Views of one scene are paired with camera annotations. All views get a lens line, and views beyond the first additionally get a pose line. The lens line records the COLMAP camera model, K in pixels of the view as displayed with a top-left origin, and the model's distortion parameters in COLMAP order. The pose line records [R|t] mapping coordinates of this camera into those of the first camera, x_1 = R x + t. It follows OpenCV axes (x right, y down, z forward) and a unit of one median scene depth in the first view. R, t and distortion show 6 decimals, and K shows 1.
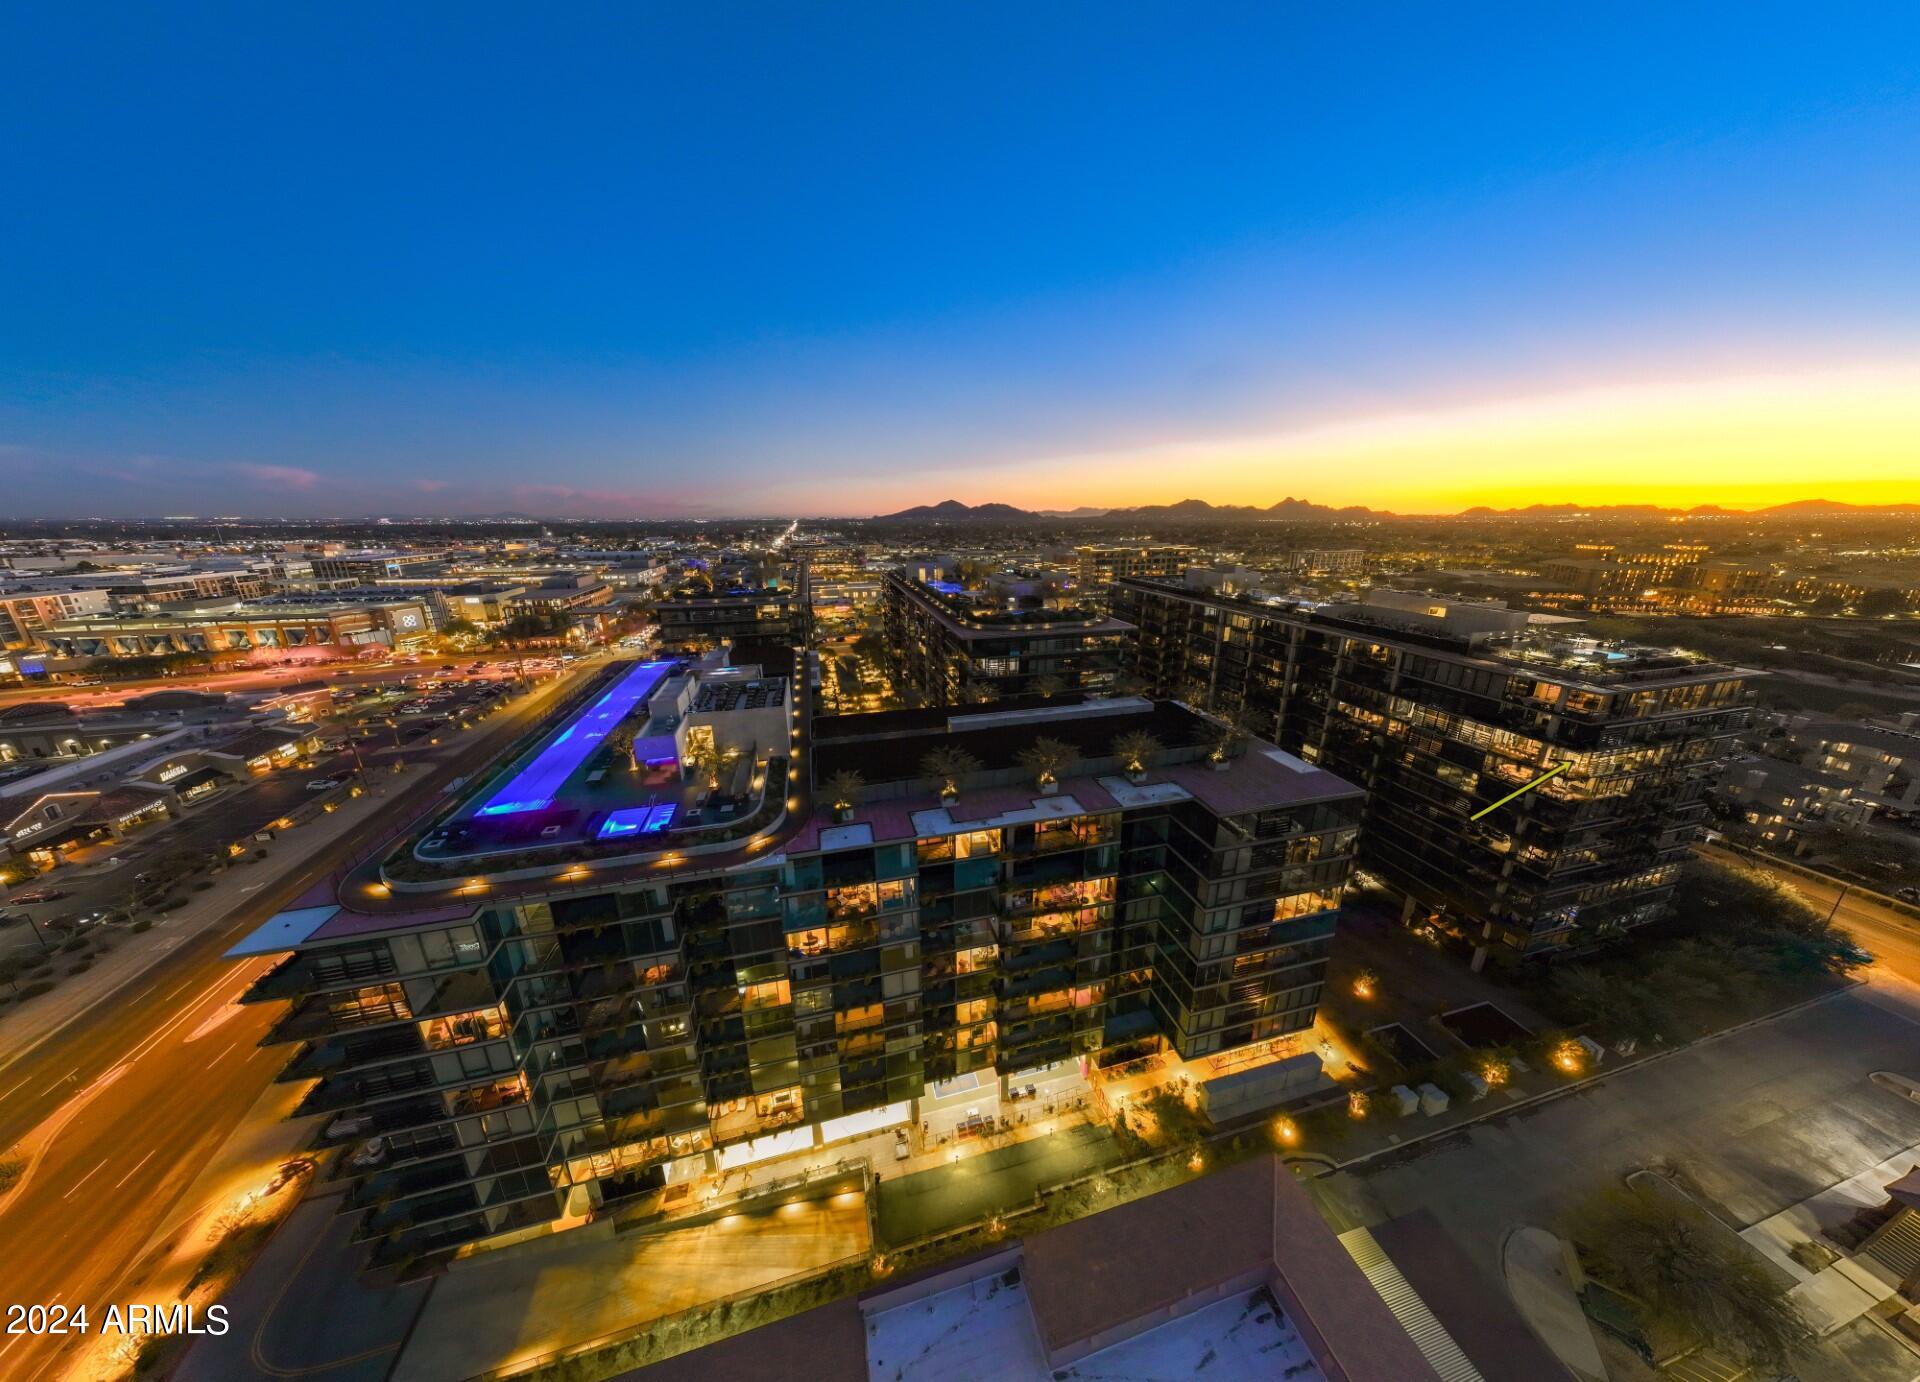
lens RADIAL K [[563.2, 0, 962.8], [0, 563.2, 694.0], [0, 0, 1]] dist [0.000386, -0.000069]
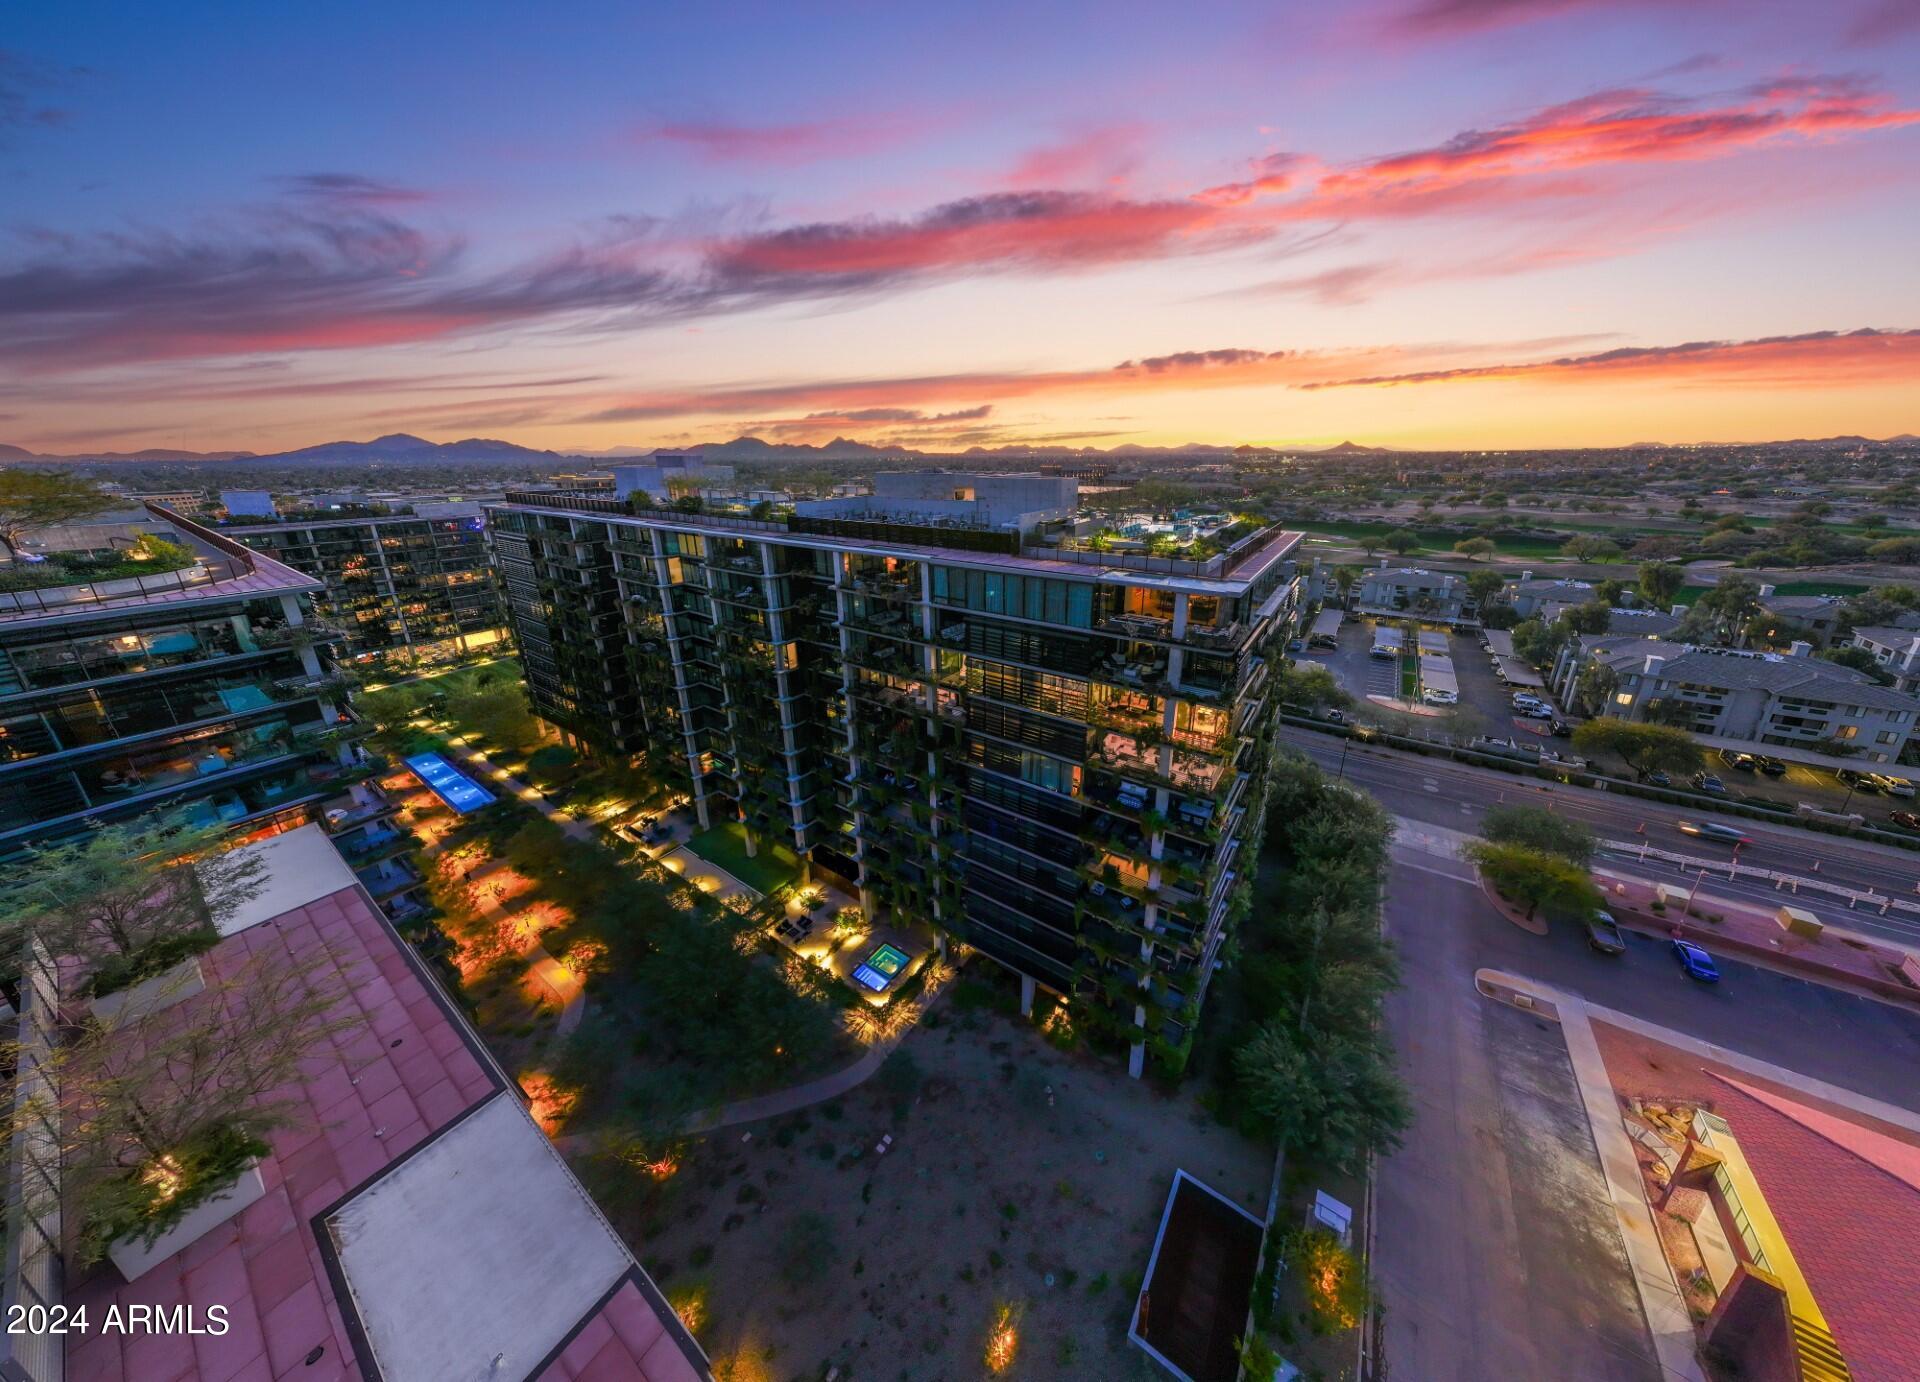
lens RADIAL K [[586.5, 0, 970.9], [0, 586.5, 618.8], [0, 0, 1]] dist [0.001332, 0.000099]
pose [[0.747411, -0.196240, 0.634718, 0.311768], [0.211693, 0.975927, 0.052455, -0.029781], [-0.629732, 0.095160, 0.770962, 0.382295]]
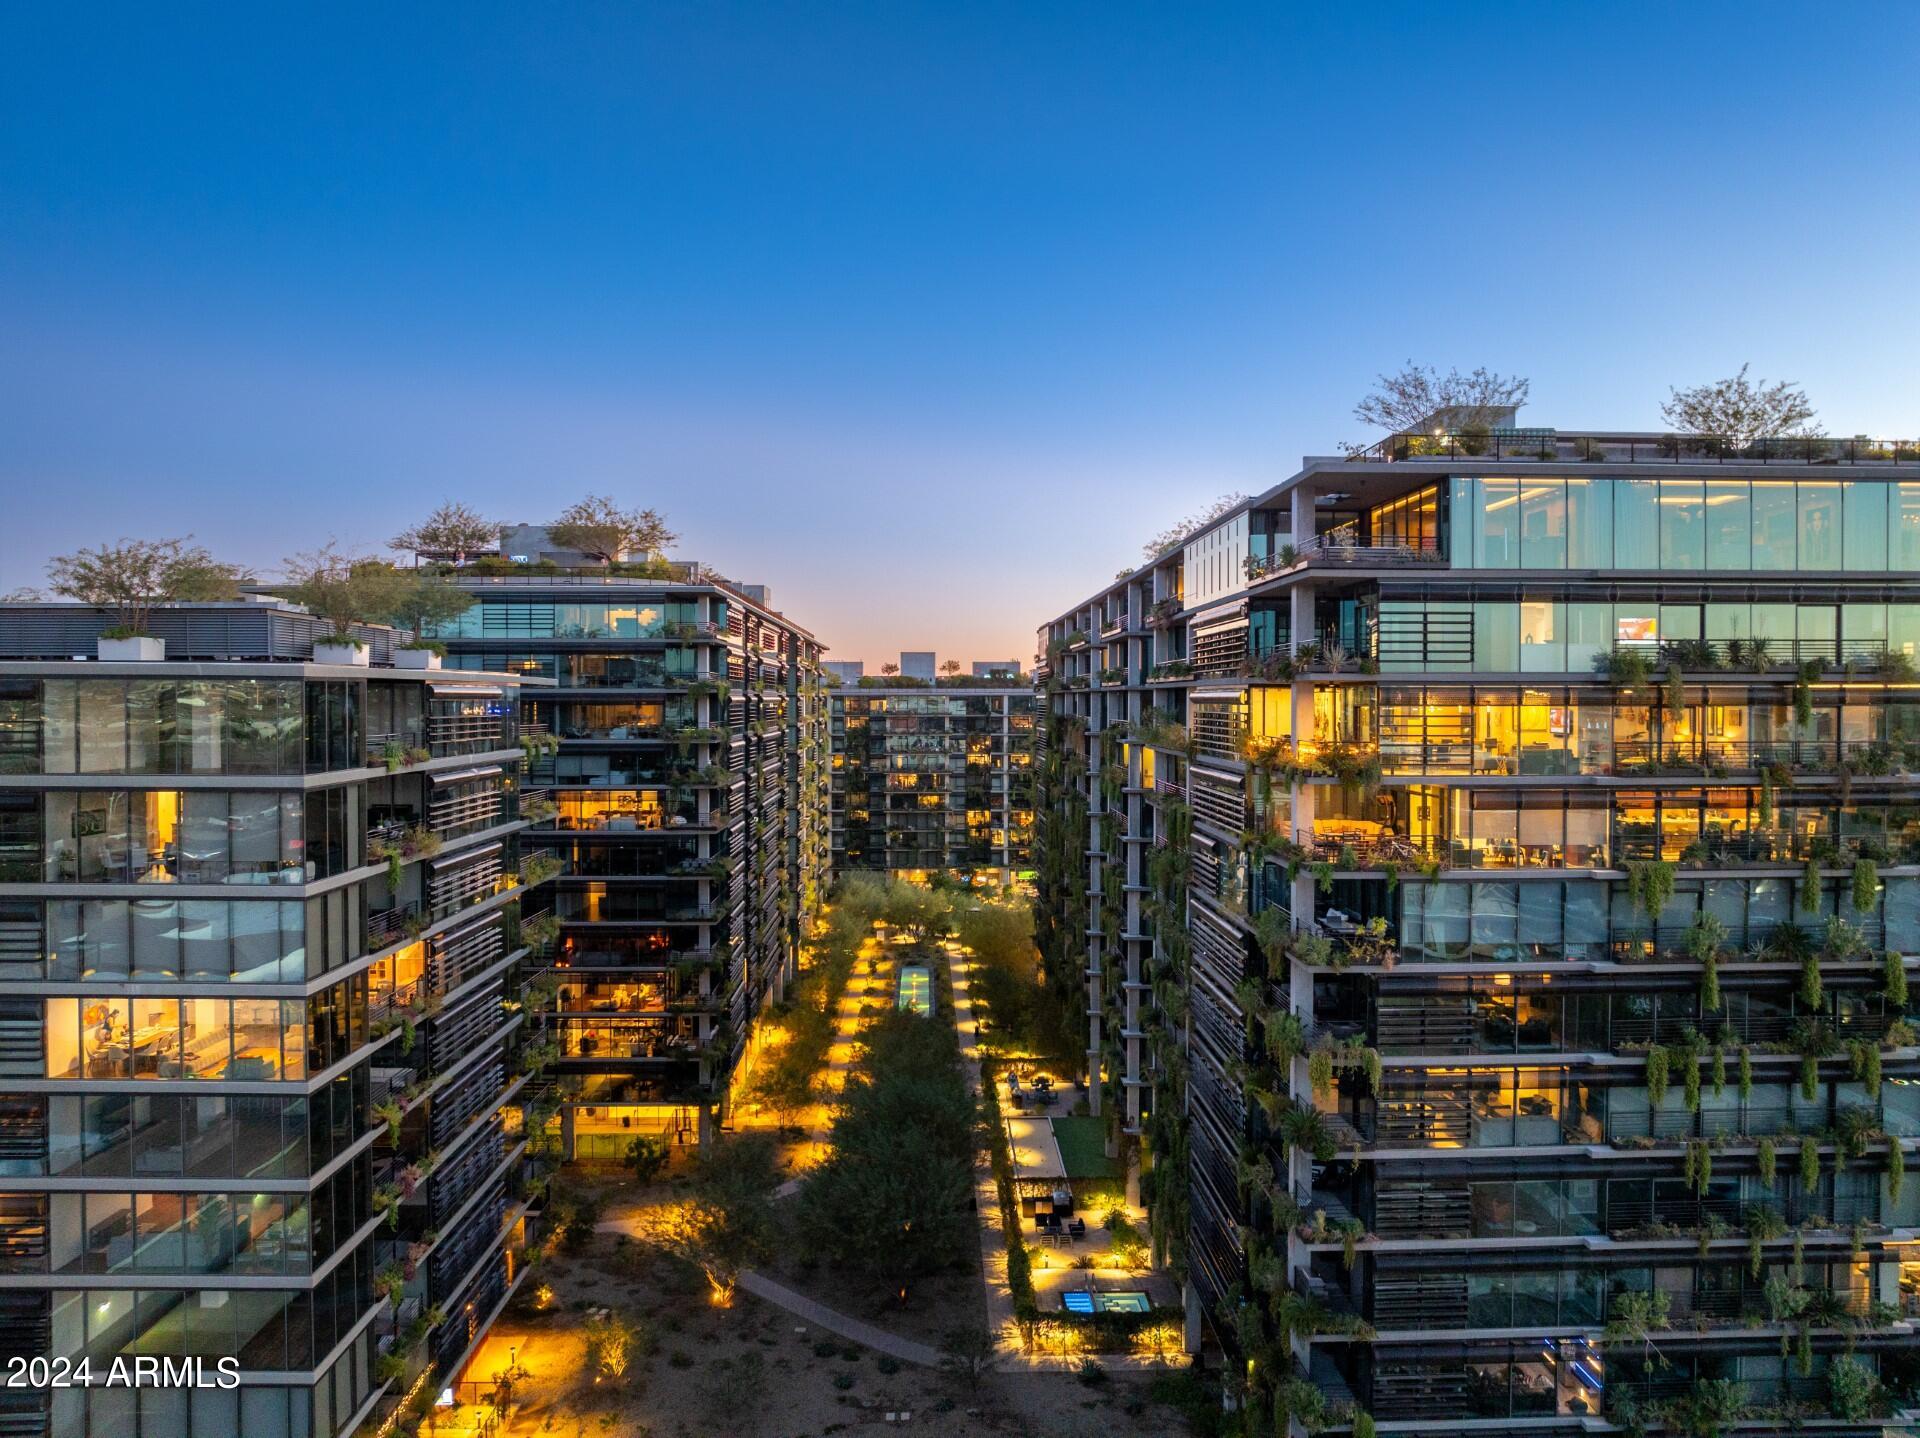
lens RADIAL K [[1353.6, 0, 960.0], [0, 1353.6, 719.0], [0, 0, 1]] dist [-0.033509, 0.002467]
pose [[0.973185, 0.010883, -0.229765, 0.578266], [-0.076789, 0.956948, -0.279918, 0.179128], [0.216826, 0.290055, 0.932124, 0.166321]]
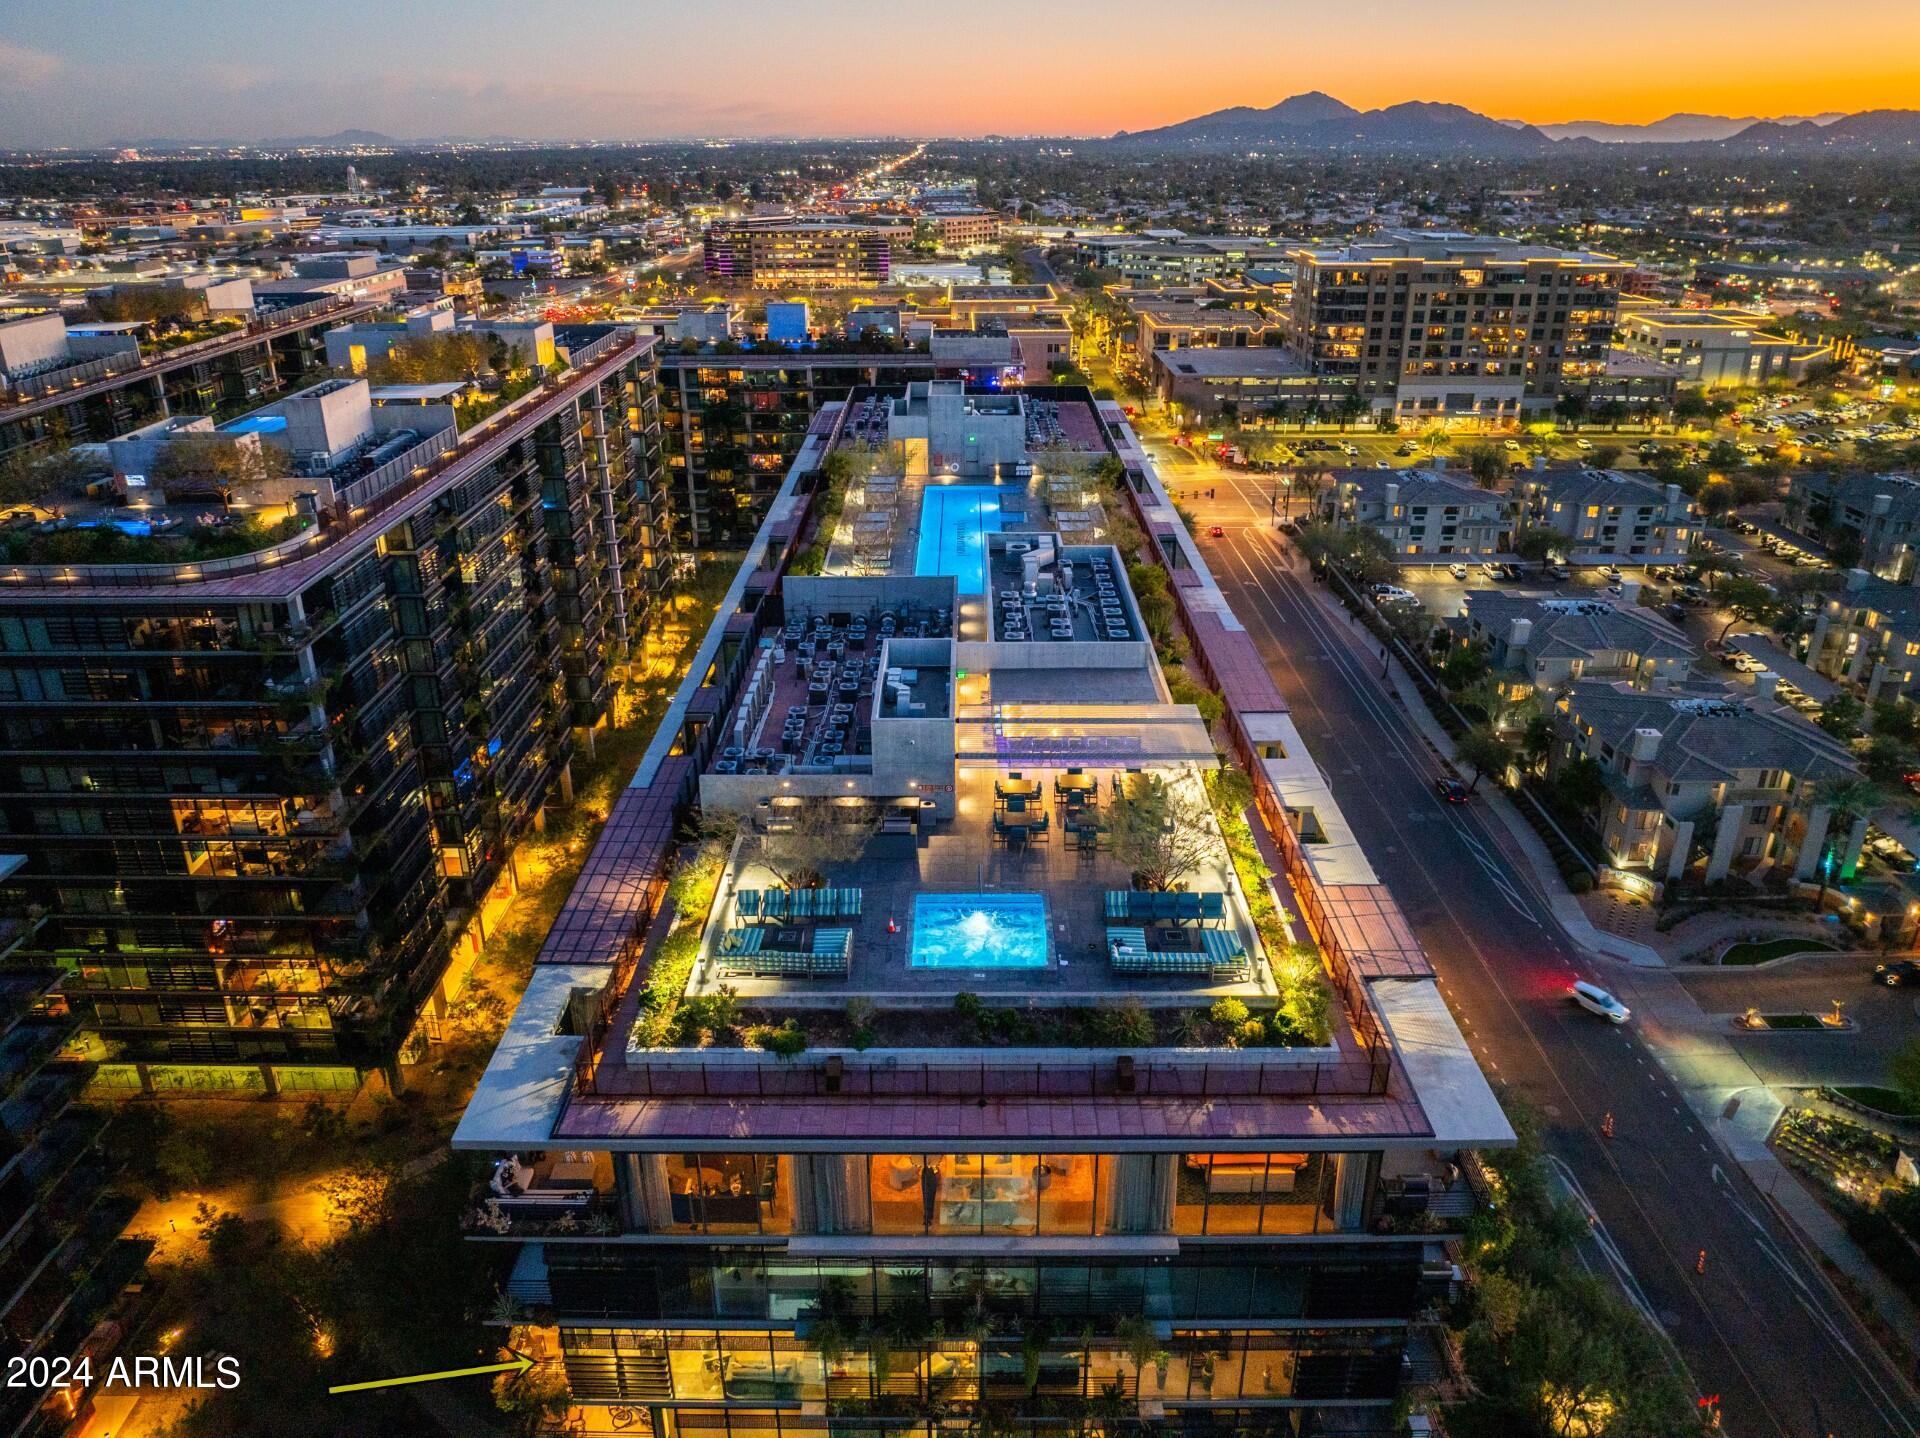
lens RADIAL K [[1354.5, 0, 953.1], [0, 1354.5, 738.5], [0, 0, 1]] dist [-0.071657, 0.044218]
pose [[0.964217, 0.108106, -0.242071, 0.768388], [-0.078293, 0.988473, 0.129584, -0.142251], [0.253290, -0.105995, 0.961566, 0.252642]]
